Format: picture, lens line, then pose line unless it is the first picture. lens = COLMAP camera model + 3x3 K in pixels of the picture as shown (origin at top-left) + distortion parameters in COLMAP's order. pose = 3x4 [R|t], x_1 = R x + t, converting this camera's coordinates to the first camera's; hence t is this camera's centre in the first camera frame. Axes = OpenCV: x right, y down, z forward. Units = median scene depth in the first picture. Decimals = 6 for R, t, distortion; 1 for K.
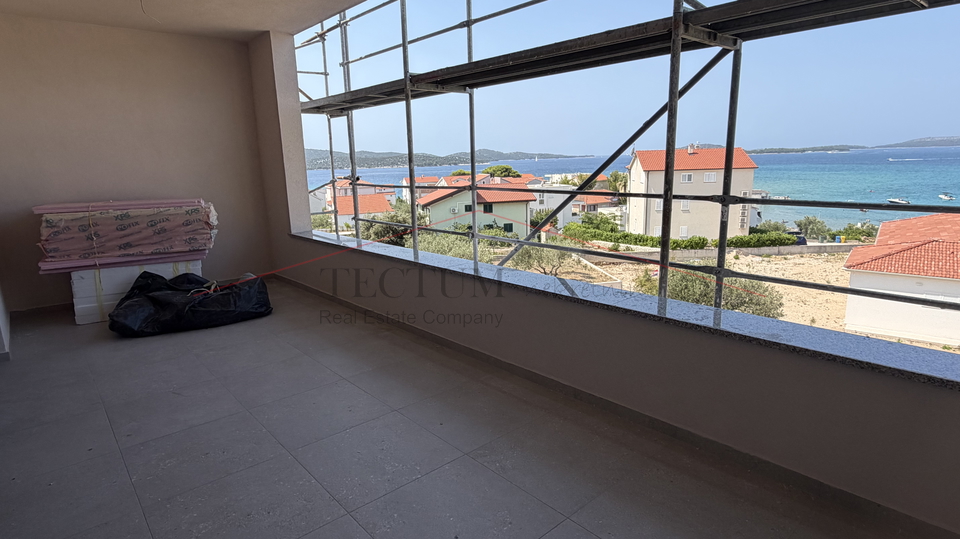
lens RADIAL K [[518.3, 0, 473.9], [0, 518.3, 270.6], [0, 0, 1]] dist [-0.001535, 0.000226]
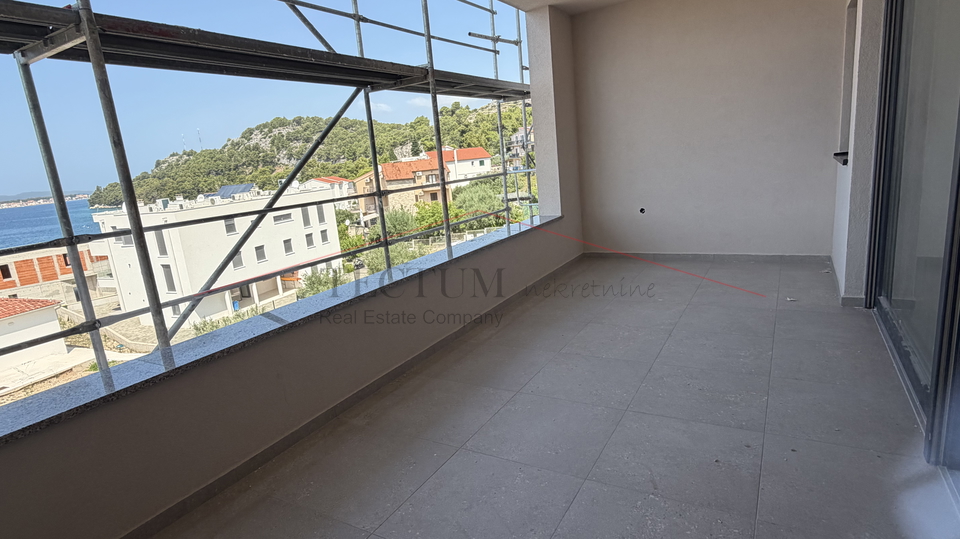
lens RADIAL K [[513.3, 0, 479.3], [0, 513.3, 250.7], [0, 0, 1]] dist [0.003311, 0.000321]
pose [[-0.311526, -0.119262, 0.942724, -1.011301], [0.293858, 0.931371, 0.214932, -0.220656], [-0.903659, 0.343984, -0.255100, 1.186730]]
